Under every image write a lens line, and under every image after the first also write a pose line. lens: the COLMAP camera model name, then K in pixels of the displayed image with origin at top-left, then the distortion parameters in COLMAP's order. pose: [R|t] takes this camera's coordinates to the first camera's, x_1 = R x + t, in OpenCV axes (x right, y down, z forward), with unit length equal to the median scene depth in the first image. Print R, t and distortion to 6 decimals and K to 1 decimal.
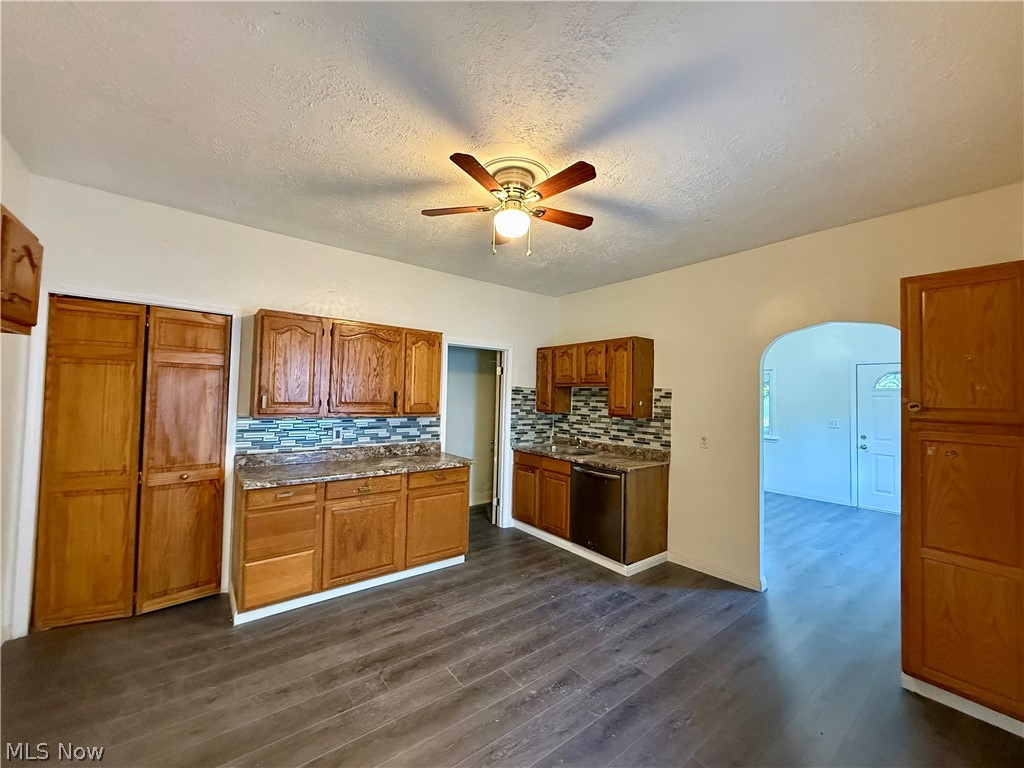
lens RADIAL K [[404.1, 0, 509.3], [0, 404.1, 382.5], [0, 0, 1]] dist [-0.000483, 0.000174]
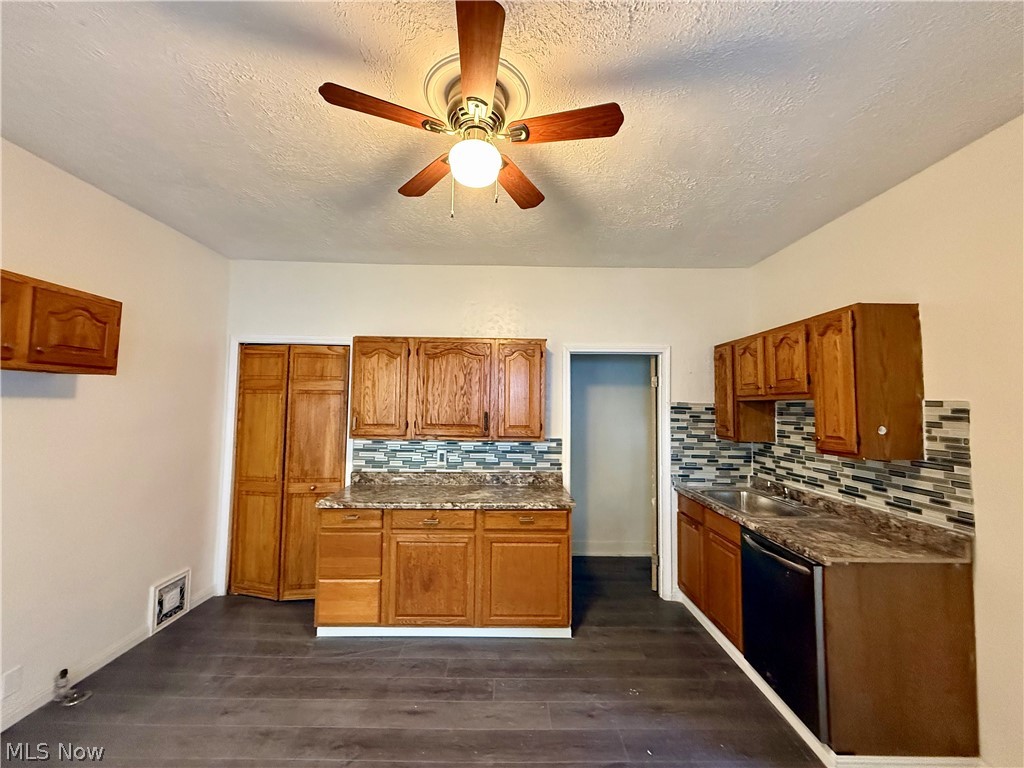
lens RADIAL K [[404.1, 0, 511.9], [0, 404.1, 383.1], [0, 0, 1]] dist [-0.000483, 0.000174]
pose [[0.794031, -0.050192, -0.605801, 0.321424], [0.026493, 0.998496, -0.048004, 0.003676], [0.607299, 0.022067, 0.794167, 0.369200]]
